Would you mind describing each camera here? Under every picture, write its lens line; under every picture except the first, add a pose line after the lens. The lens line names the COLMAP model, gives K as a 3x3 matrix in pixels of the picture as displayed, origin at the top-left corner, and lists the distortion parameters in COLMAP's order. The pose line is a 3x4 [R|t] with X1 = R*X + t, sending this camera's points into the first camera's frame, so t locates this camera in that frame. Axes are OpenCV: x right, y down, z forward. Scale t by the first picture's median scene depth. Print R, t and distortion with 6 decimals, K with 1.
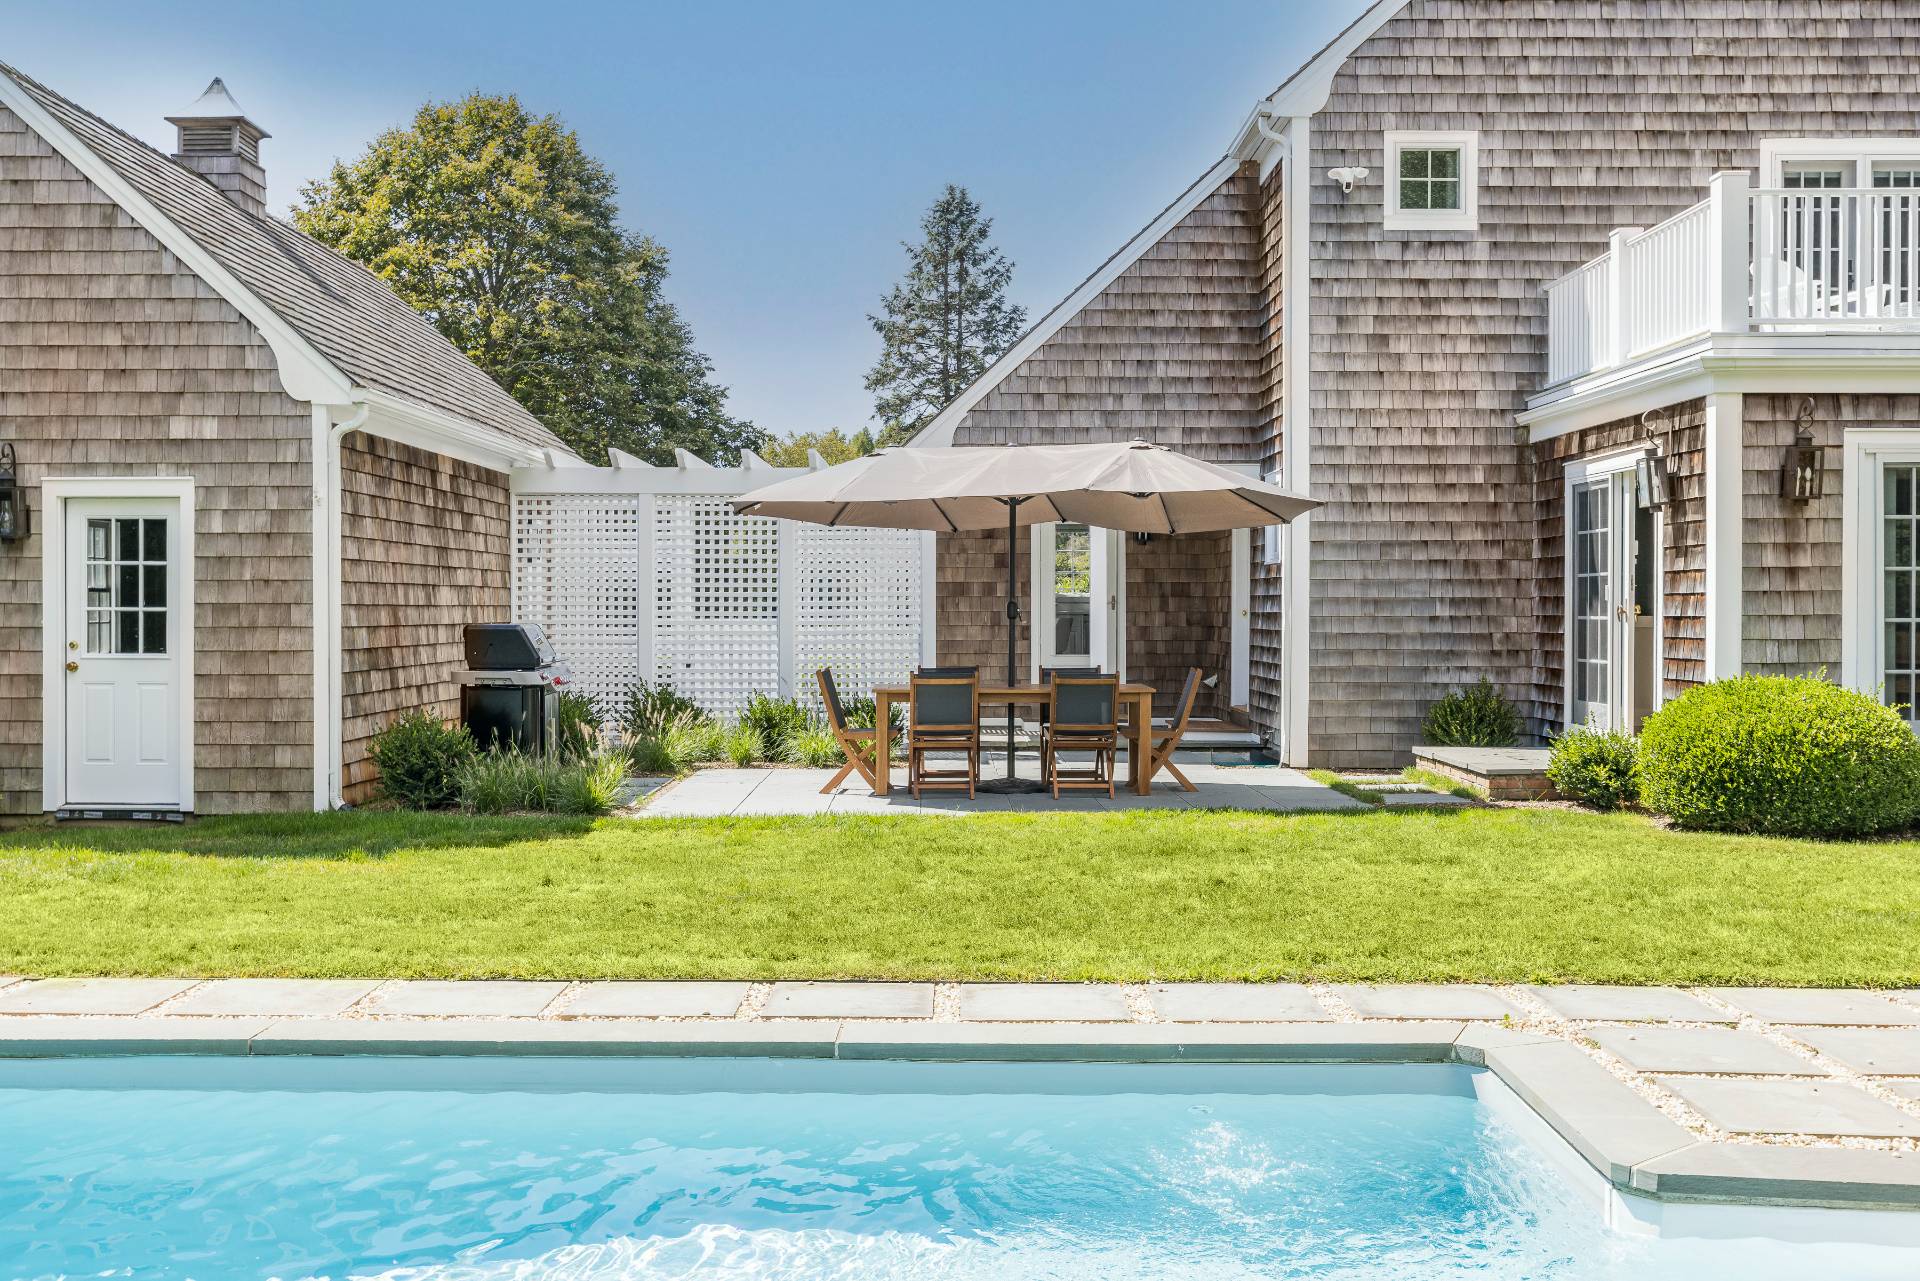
lens RADIAL K [[1914.2, 0, 959.9], [0, 1914.2, 616.8], [0, 0, 1]] dist [-0.001590, 0.018159]
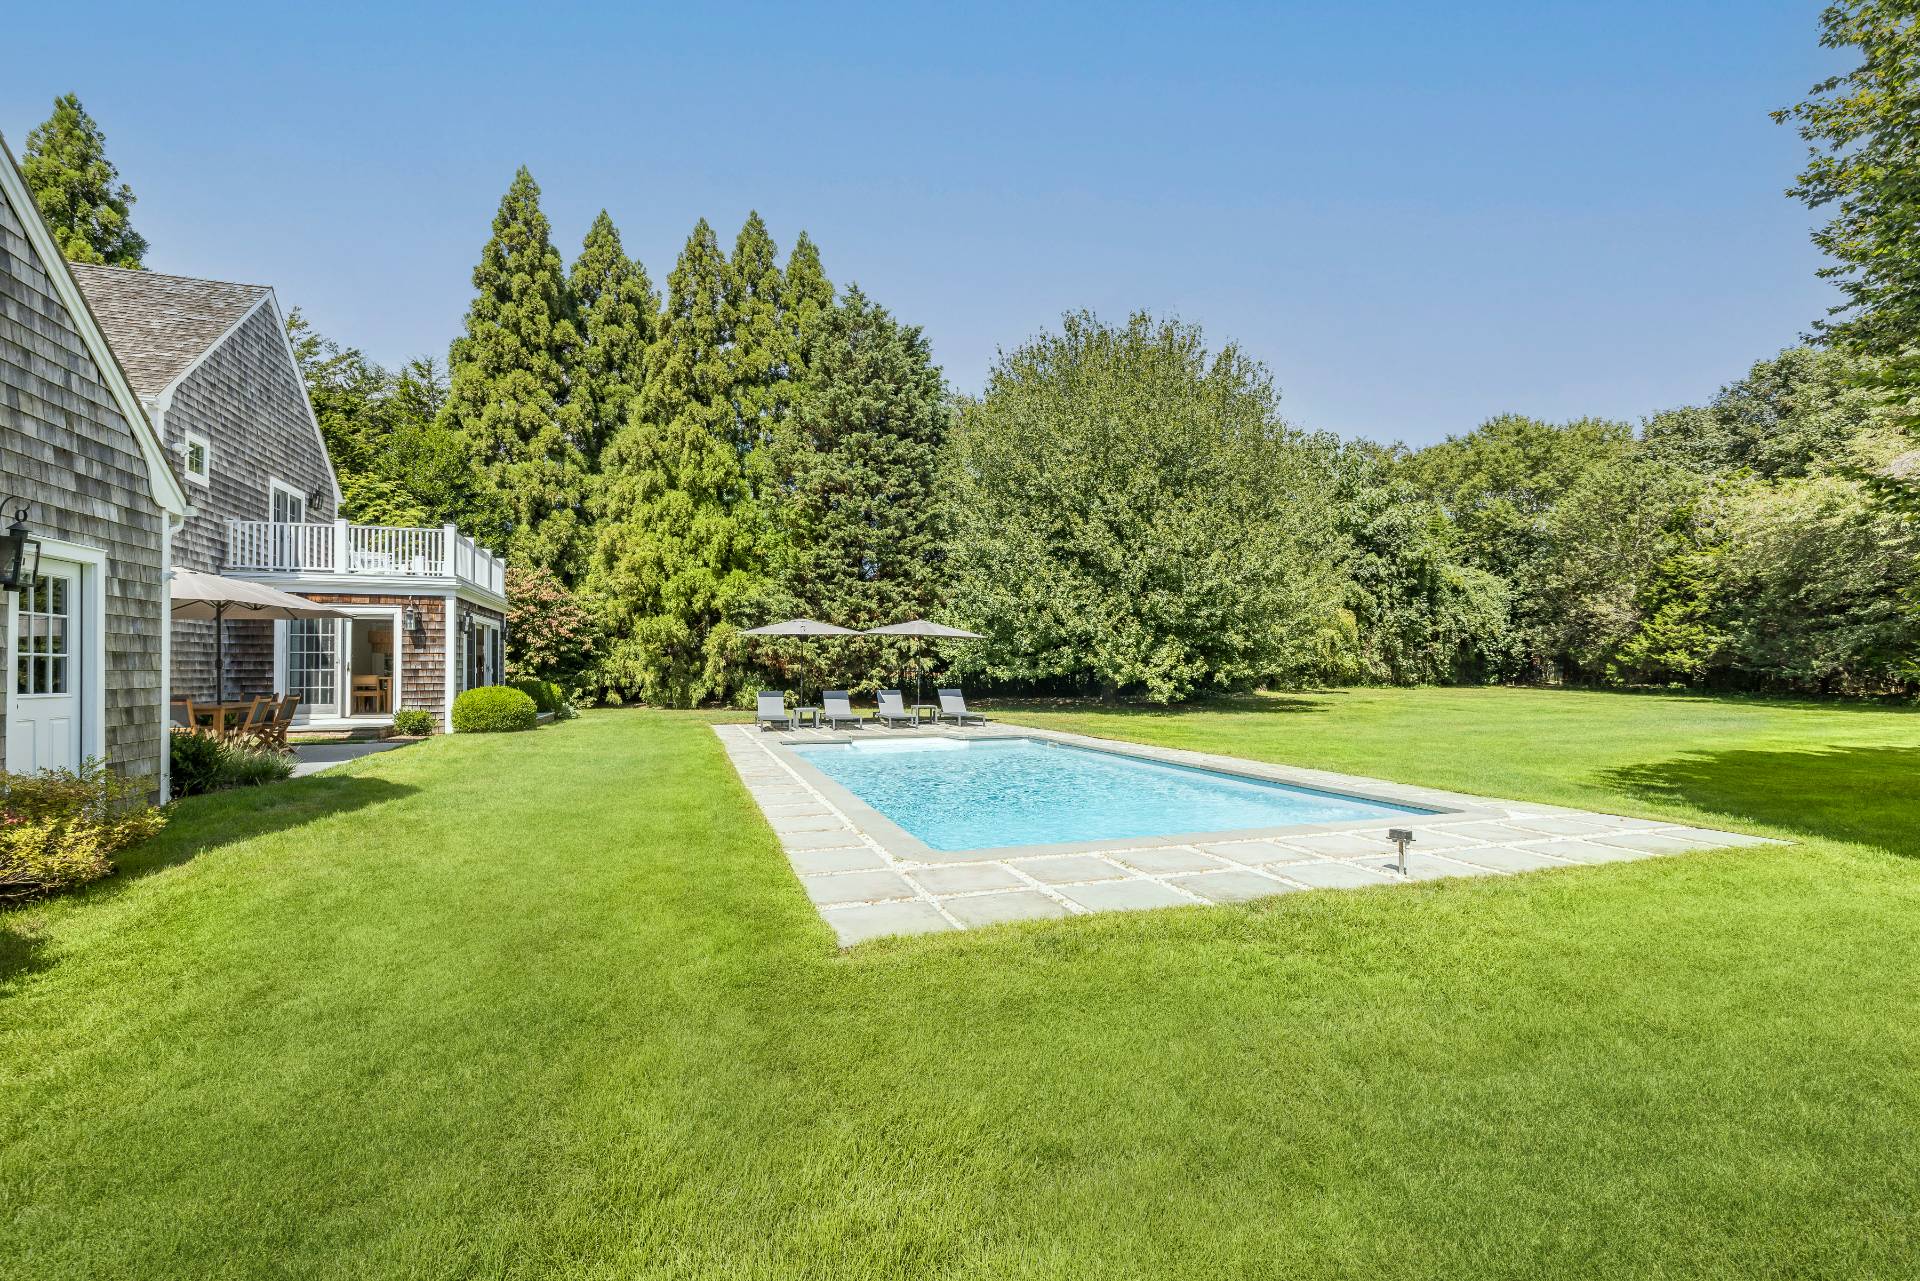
lens RADIAL K [[834.4, 0, 960.0], [0, 834.4, 640.5], [0, 0, 1]] dist [-0.002004, -0.000038]
pose [[-0.339018, 0.037452, 0.940034, -0.938038], [0.008777, 0.999290, -0.036647, 0.008968], [-0.940739, -0.004173, -0.339106, 0.563708]]
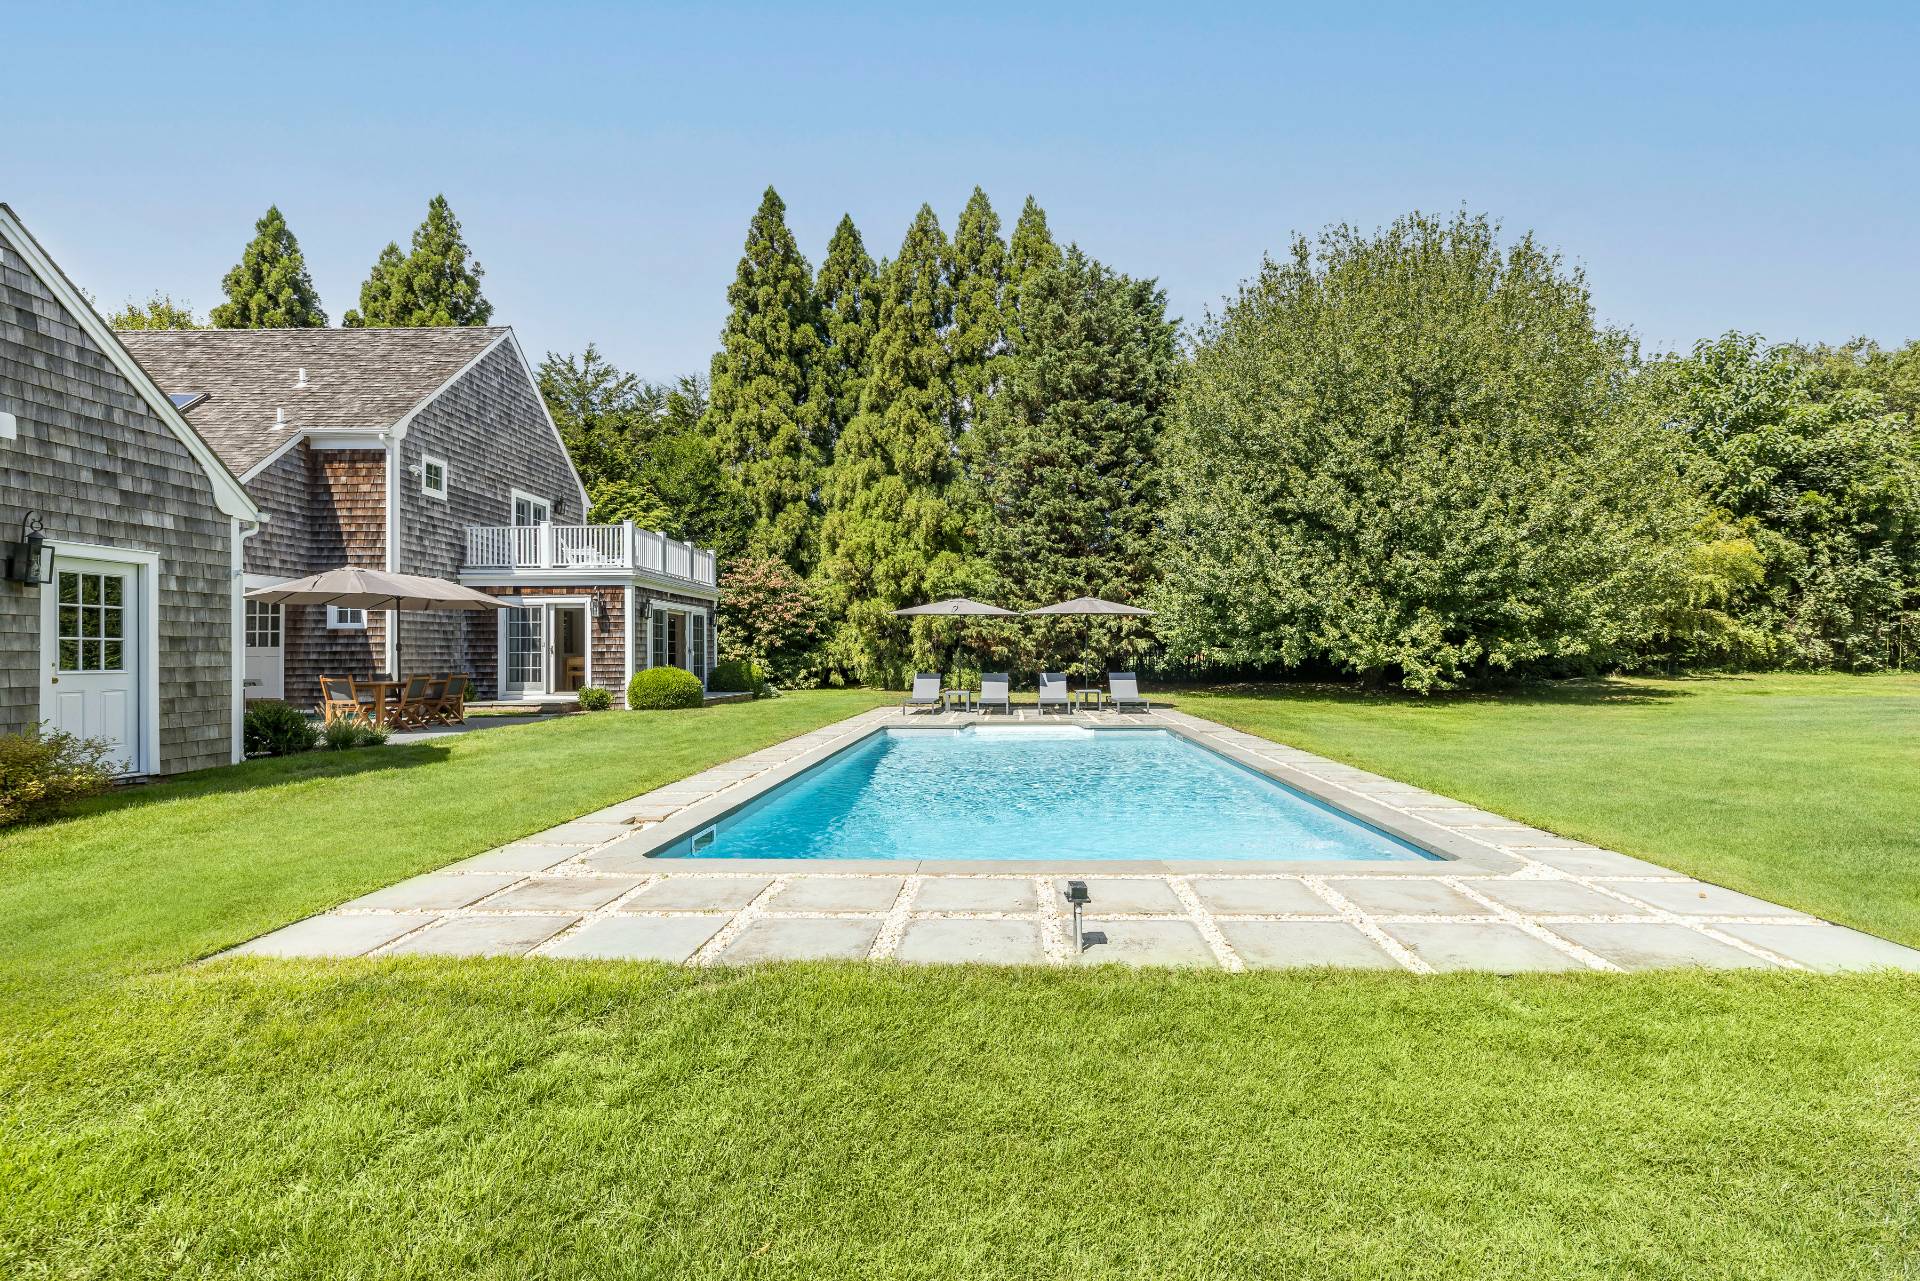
lens RADIAL K [[853.3, 0, 983.1], [0, 853.3, 629.7], [0, 0, 1]] dist [0.002810, 0.000223]
pose [[0.014723, 0.031675, 0.999390, -0.909840], [0.010045, 0.999443, -0.031824, 0.013554], [-0.999841, 0.010508, 0.014397, 0.289916]]
